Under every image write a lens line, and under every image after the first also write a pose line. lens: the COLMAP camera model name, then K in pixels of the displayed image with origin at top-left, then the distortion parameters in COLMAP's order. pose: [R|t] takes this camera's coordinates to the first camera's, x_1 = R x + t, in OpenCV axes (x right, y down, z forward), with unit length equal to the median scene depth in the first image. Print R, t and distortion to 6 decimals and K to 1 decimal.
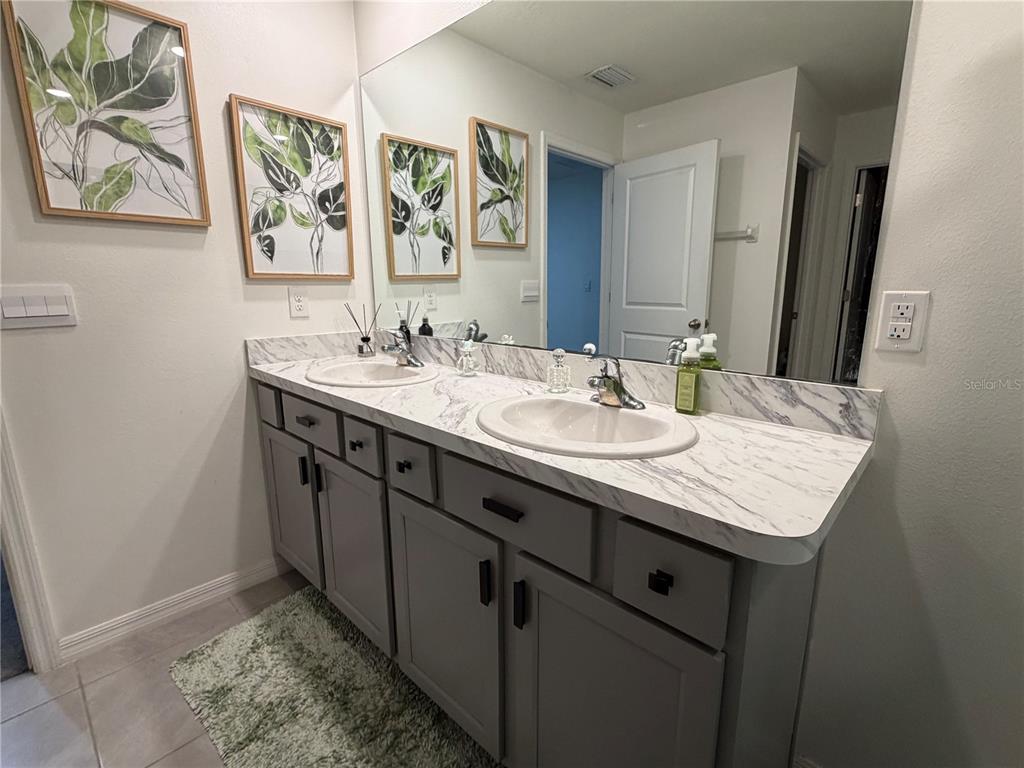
lens RADIAL K [[479.9, 0, 512.0], [0, 479.9, 384.0], [0, 0, 1]] dist [0.001290, 0.000200]
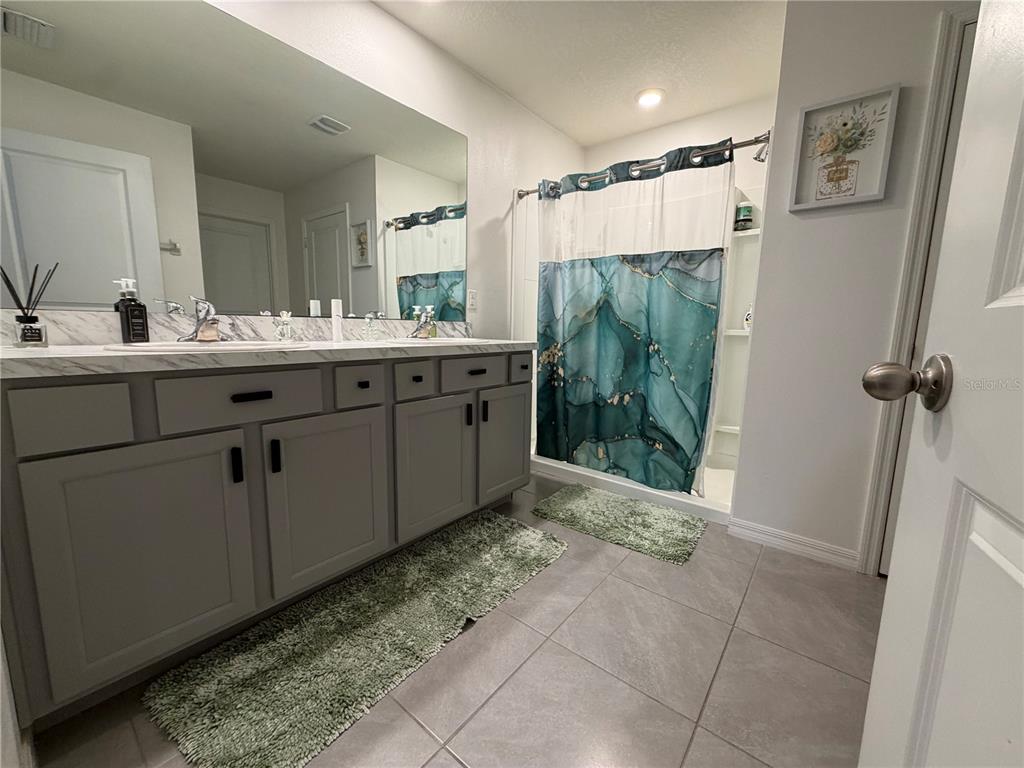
lens RADIAL K [[410.1, 0, 512.0], [0, 410.1, 384.0], [0, 0, 1]] dist [0.000318, 0.000077]
pose [[-0.084445, -0.136384, 0.987050, -1.800092], [0.185272, 0.971165, 0.150040, 0.050042], [-0.979052, 0.195543, -0.056741, 0.889080]]
